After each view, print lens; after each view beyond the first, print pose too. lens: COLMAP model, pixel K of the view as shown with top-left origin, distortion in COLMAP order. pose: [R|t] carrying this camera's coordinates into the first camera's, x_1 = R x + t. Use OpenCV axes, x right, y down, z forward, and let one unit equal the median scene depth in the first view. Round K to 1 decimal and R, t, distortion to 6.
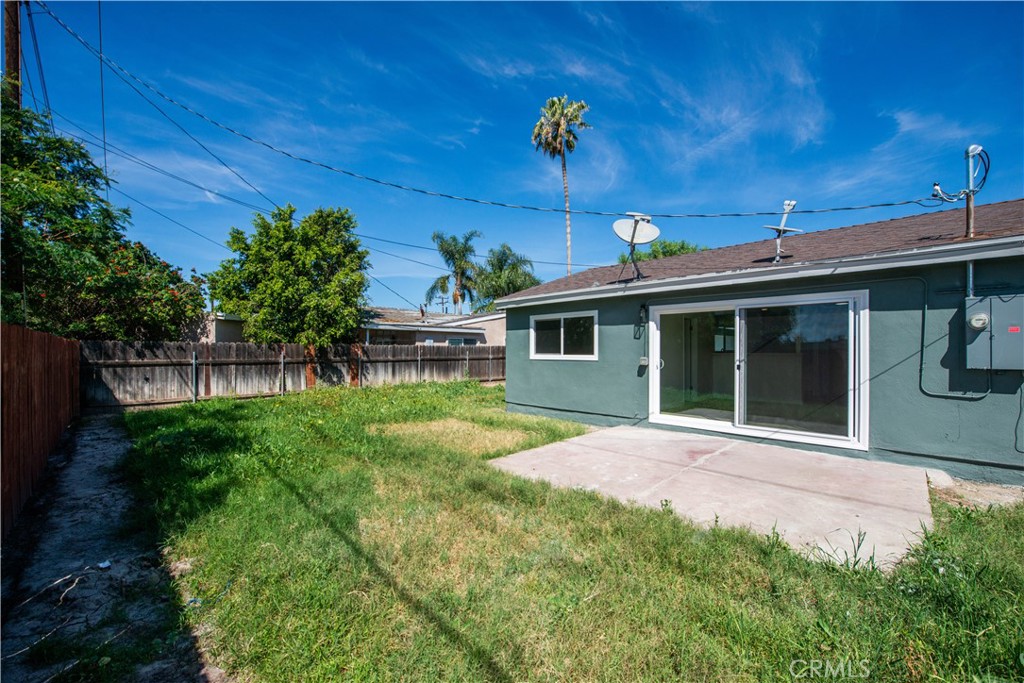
lens RADIAL K [[408.3, 0, 516.1], [0, 408.3, 350.5], [0, 0, 1]] dist [0.000314, -0.005710]
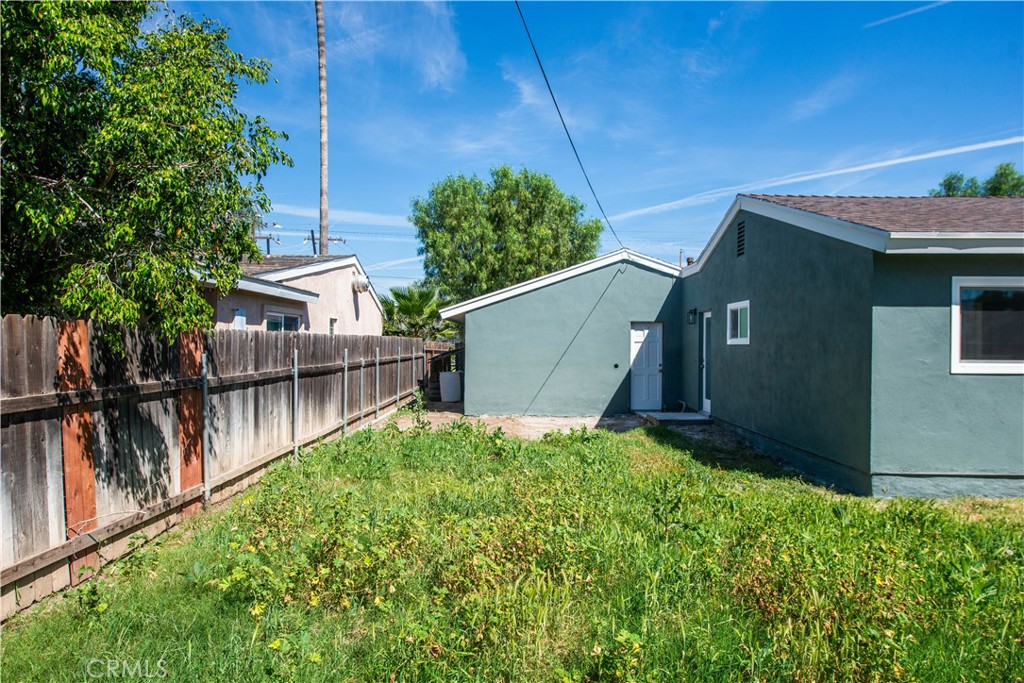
lens RADIAL K [[617.2, 0, 512.0], [0, 617.2, 339.5], [0, 0, 1]] dist [-0.031707, 0.000015]
pose [[0.726080, 0.009788, 0.687541, -0.774836], [-0.007980, 0.999951, -0.005808, -0.008596], [-0.687564, -0.001269, 0.726123, 0.850965]]
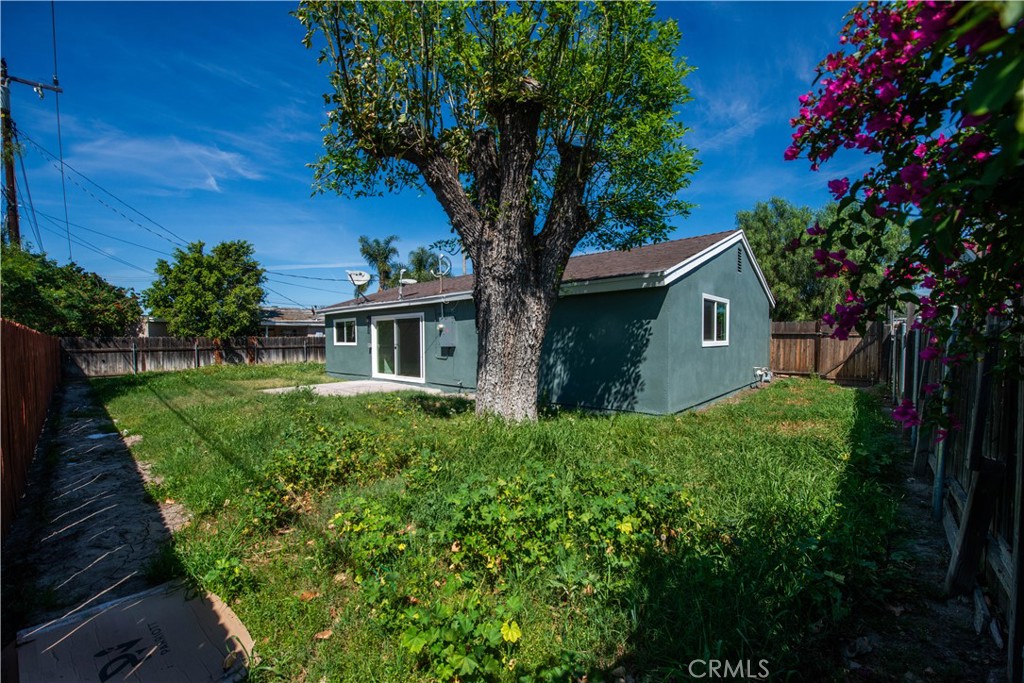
lens RADIAL K [[416.8, 0, 507.8], [0, 416.8, 356.2], [0, 0, 1]] dist [-0.001922, -0.000424]
pose [[0.999663, -0.011678, 0.023195, 0.713456], [0.010677, 0.999026, 0.042814, -0.000352], [-0.023672, -0.042552, 0.998814, -0.741839]]
